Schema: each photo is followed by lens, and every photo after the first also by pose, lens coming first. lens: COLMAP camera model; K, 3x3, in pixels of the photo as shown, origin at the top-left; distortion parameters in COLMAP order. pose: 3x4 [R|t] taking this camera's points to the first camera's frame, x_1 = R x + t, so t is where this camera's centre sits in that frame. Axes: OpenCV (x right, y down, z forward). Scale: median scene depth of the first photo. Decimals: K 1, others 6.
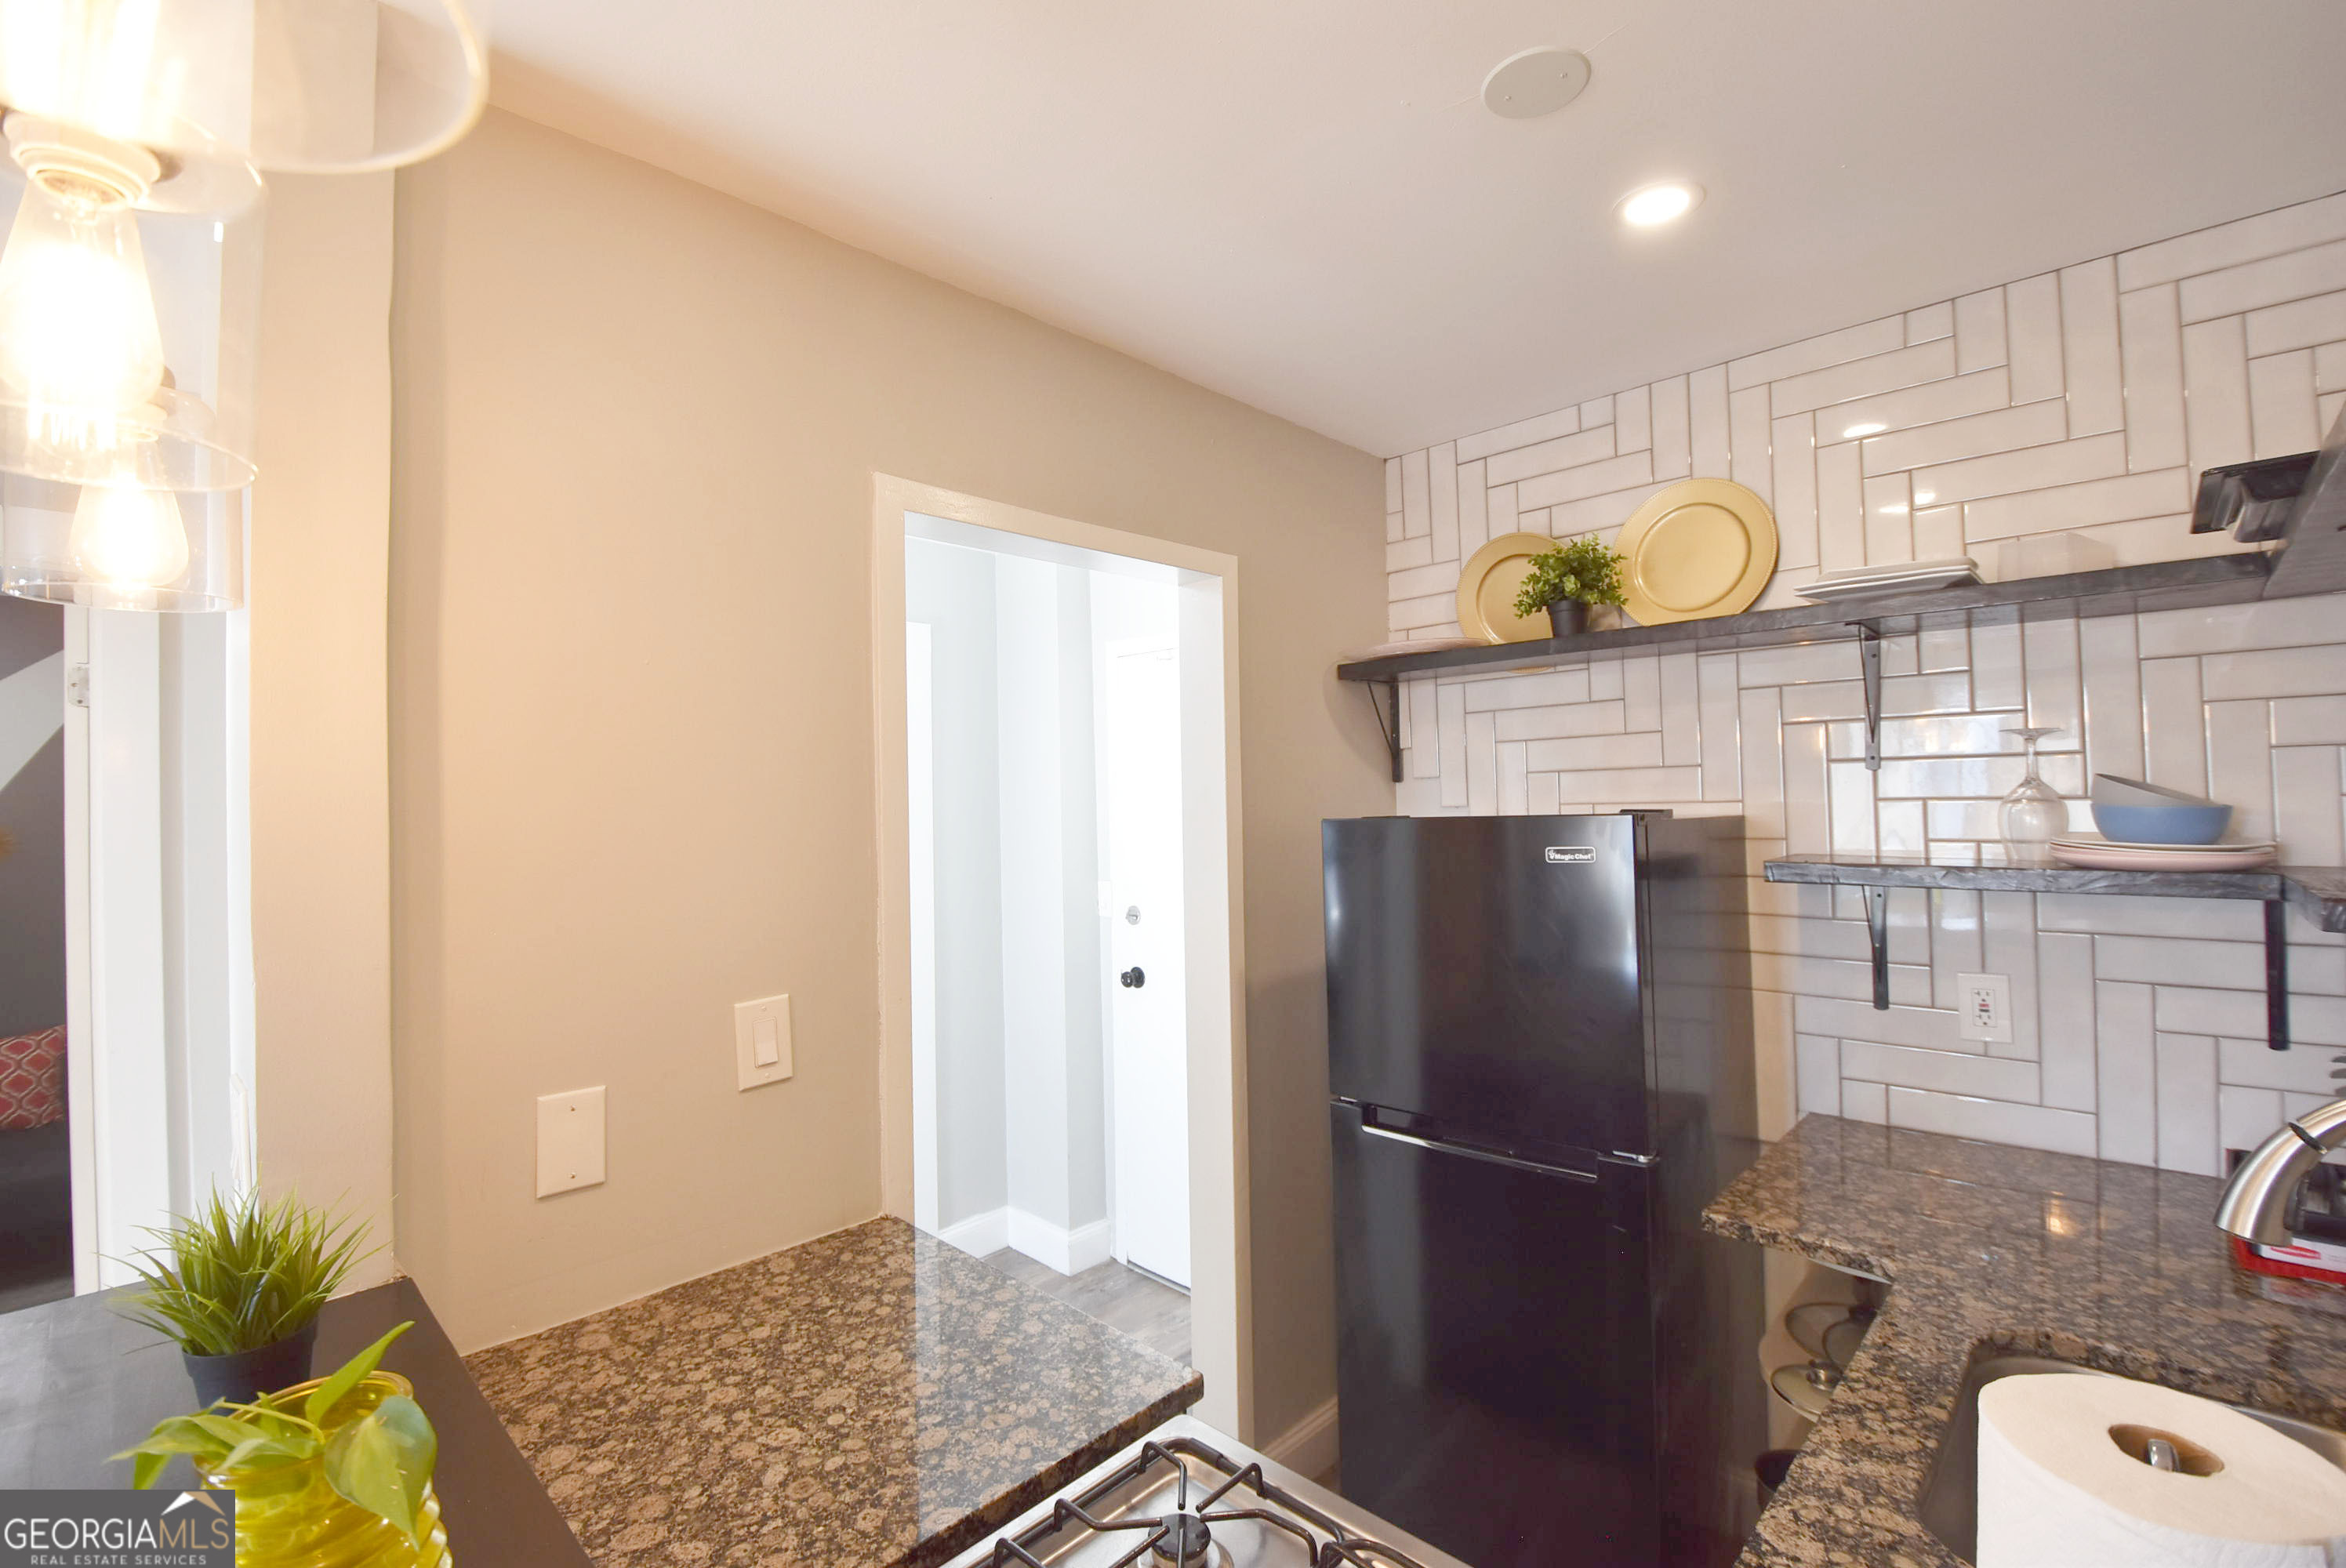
lens RADIAL K [[1029.7, 0, 1182.3], [0, 1029.7, 784.5], [0, 0, 1]] dist [0.000065, -0.014441]
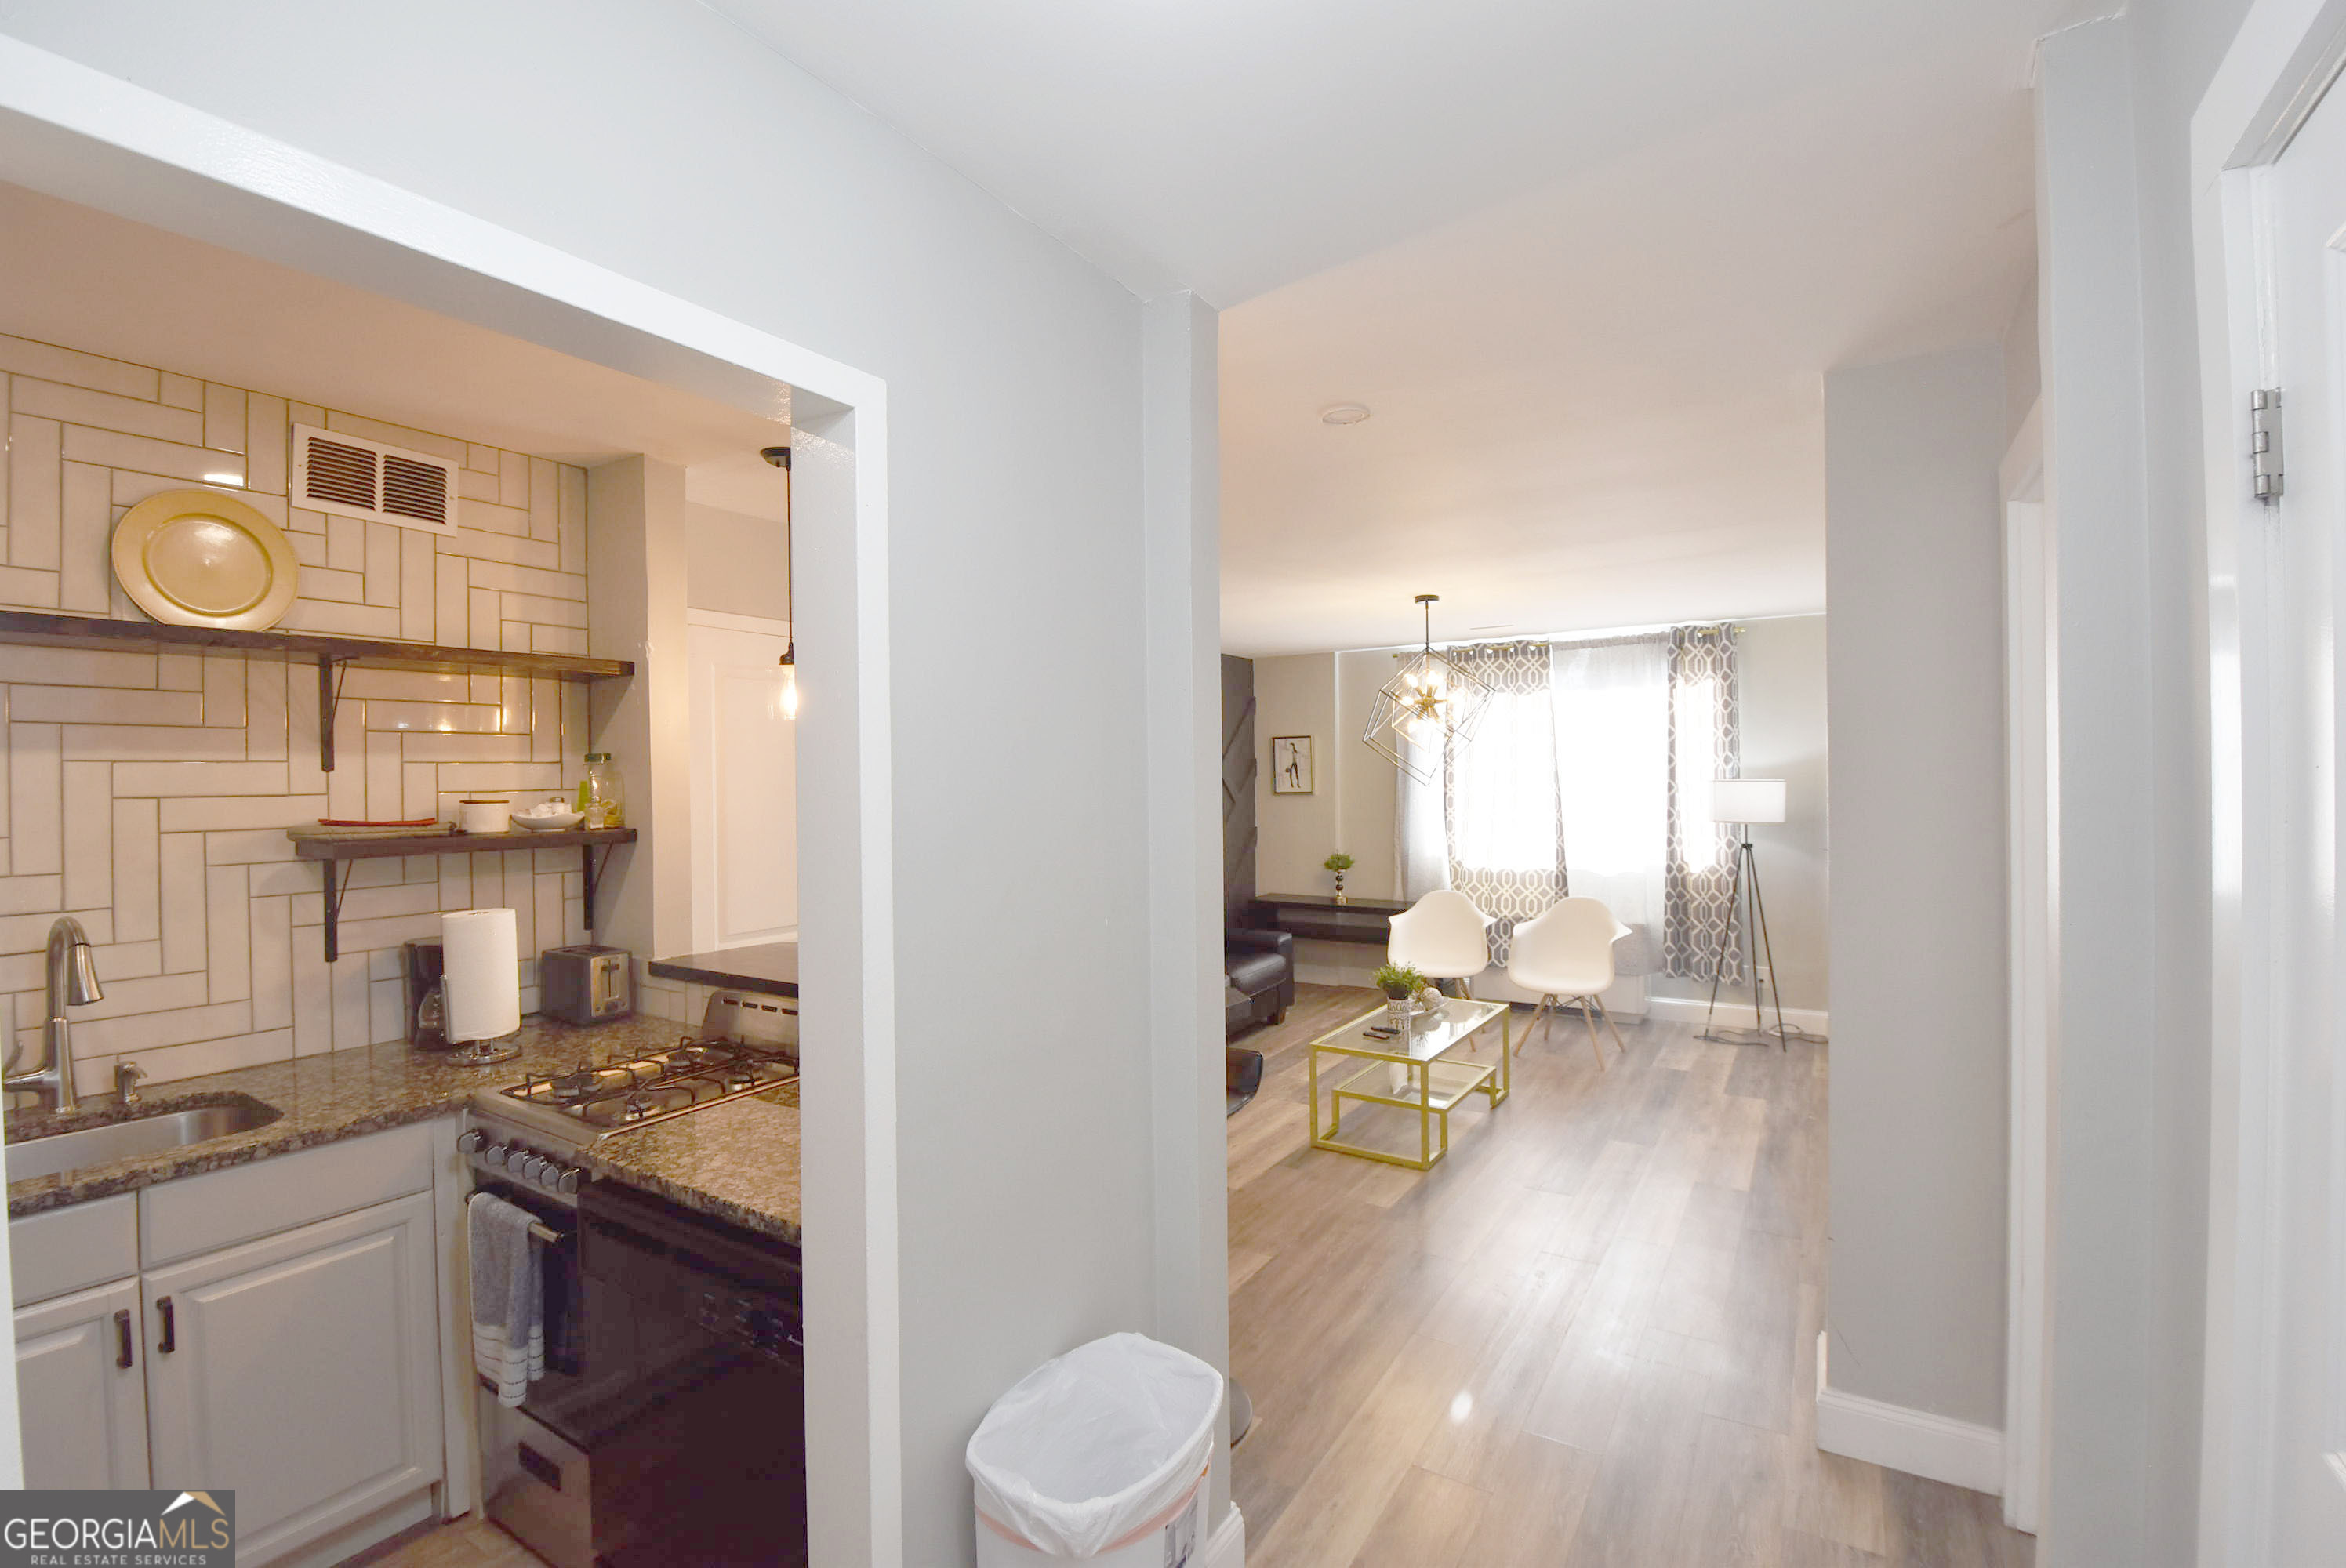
lens RADIAL K [[1029.7, 0, 1178.1], [0, 1029.7, 782.1], [0, 0, 1]] dist [0.000065, -0.014441]
pose [[-0.979091, 0.031772, -0.200925, -0.373830], [0.032549, 0.999470, -0.000566, 0.034120], [0.200801, -0.007094, -0.979606, 1.754396]]
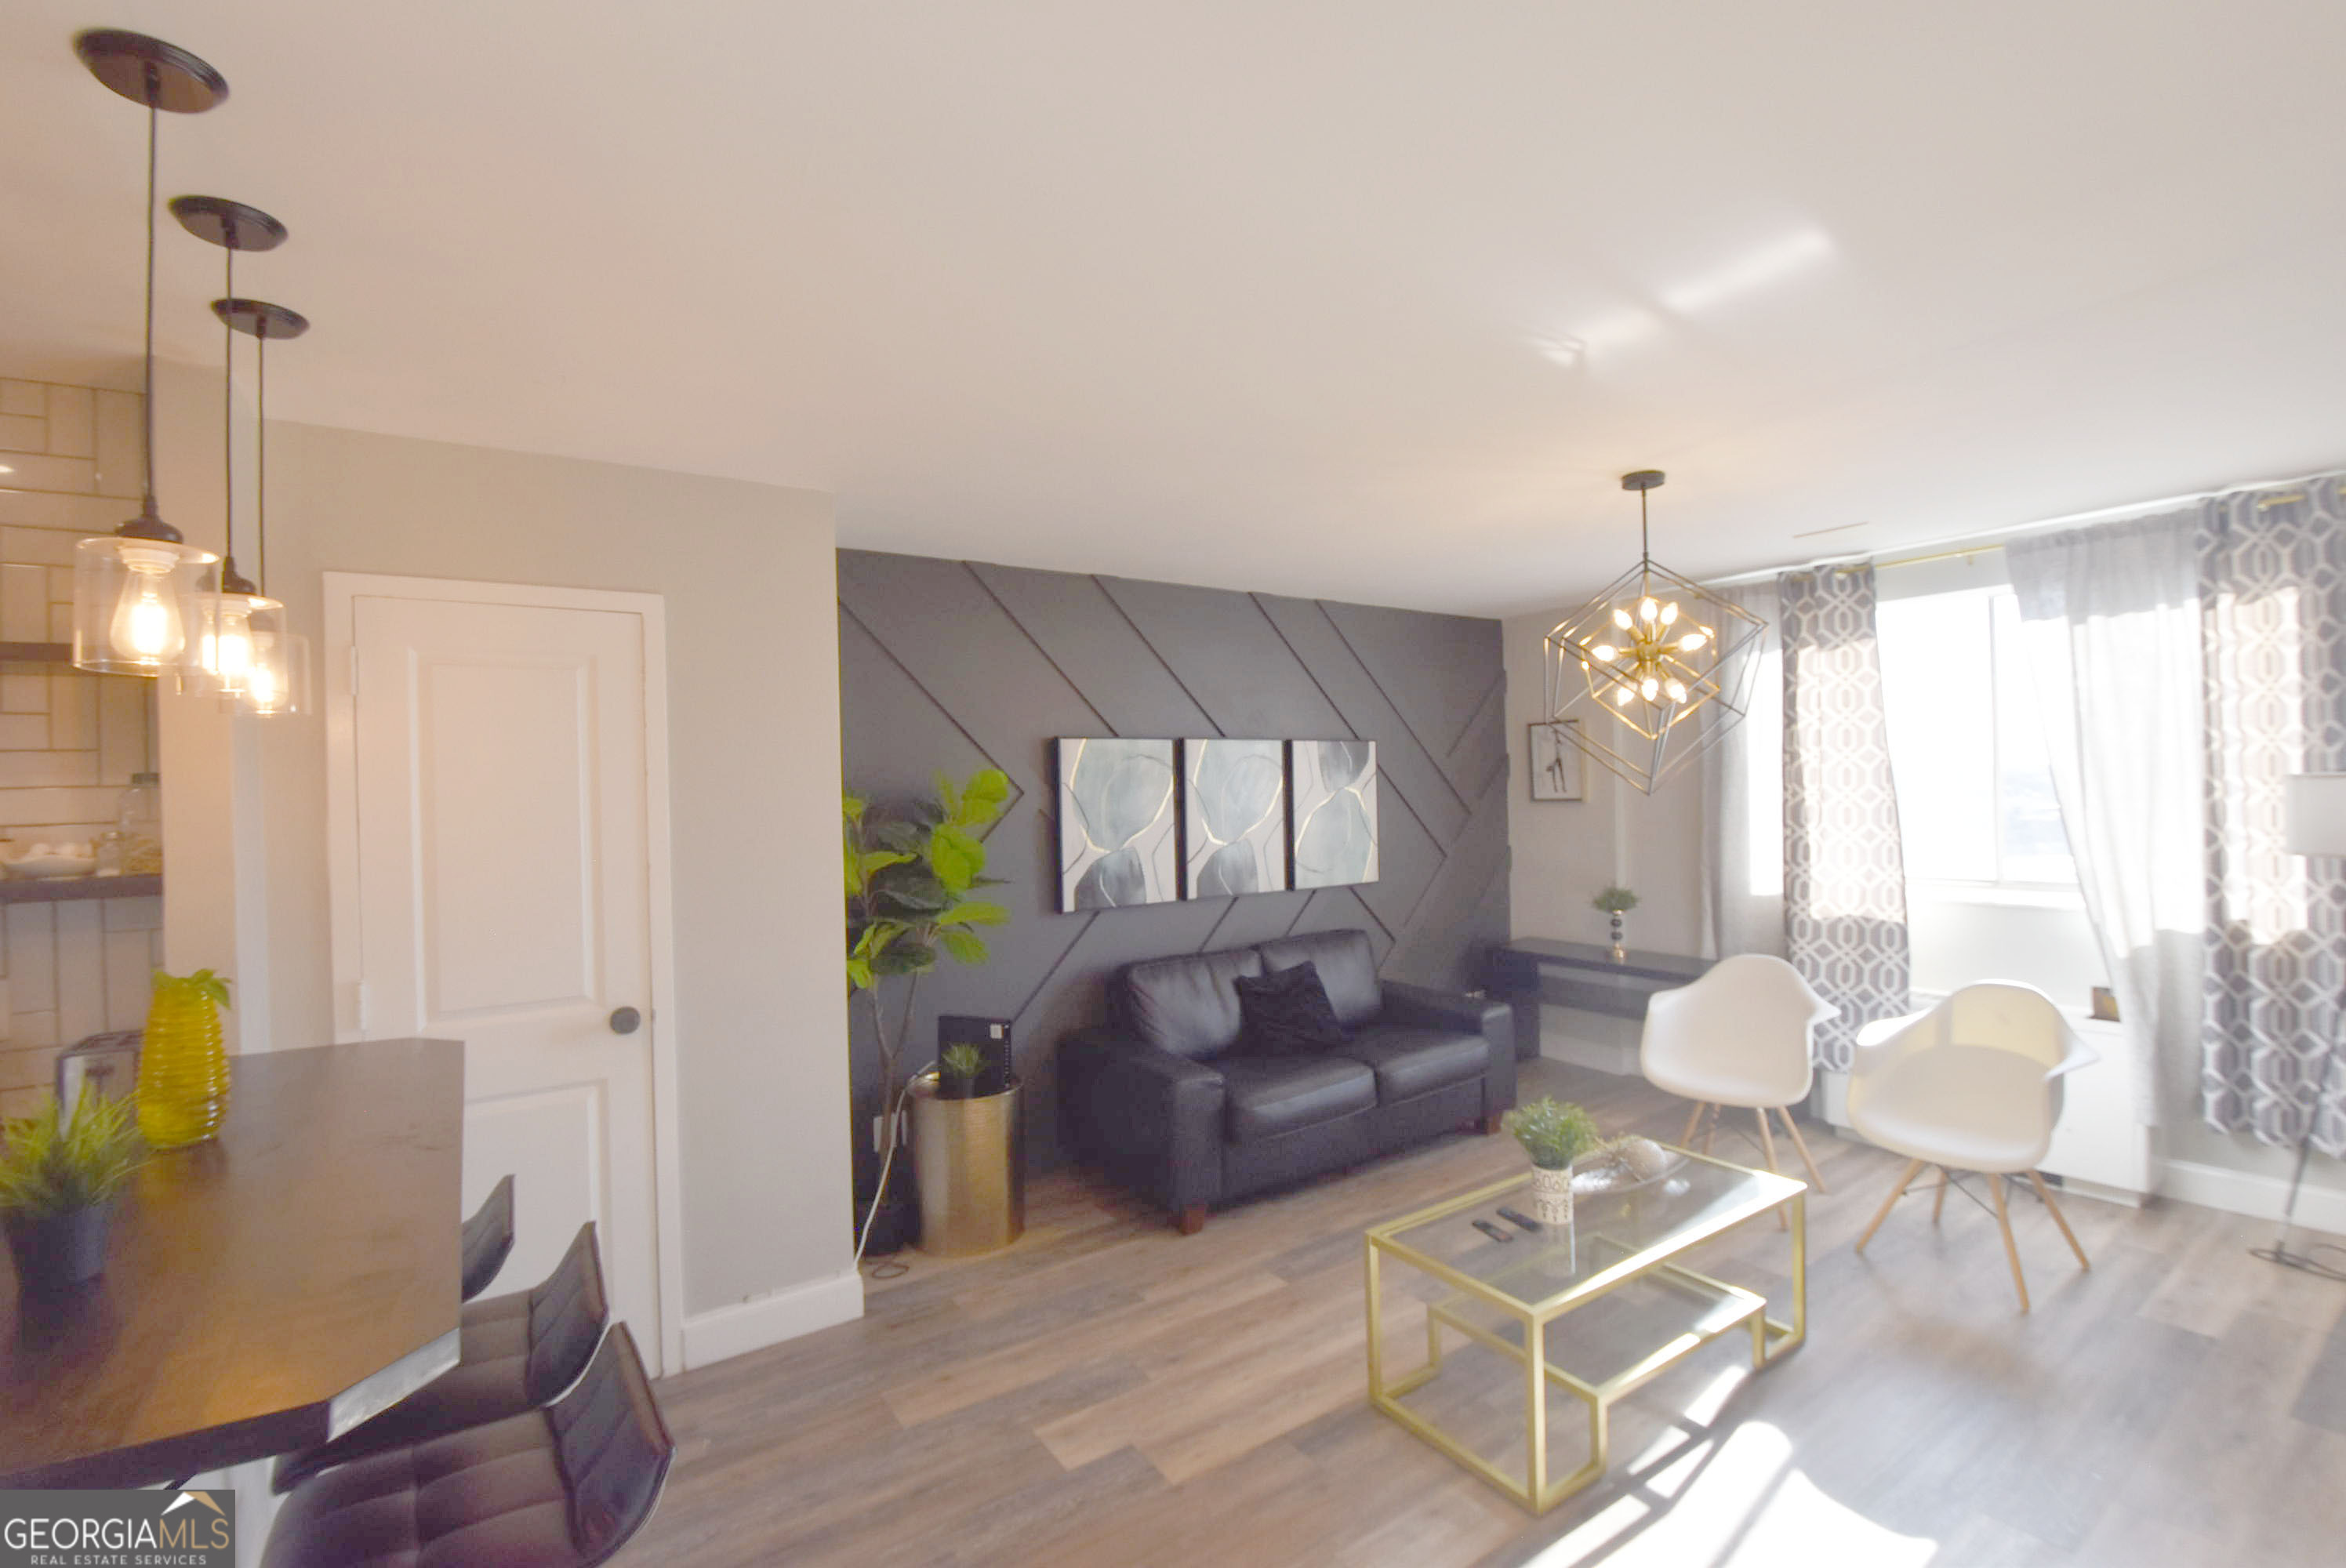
lens RADIAL K [[1029.7, 0, 1181.3], [0, 1029.7, 780.2], [0, 0, 1]] dist [0.000065, -0.014441]
pose [[-0.979325, 0.045941, 0.197006, -1.204671], [0.043222, 0.998902, -0.018084, 0.040166], [-0.197620, -0.009195, -0.980236, 0.912699]]
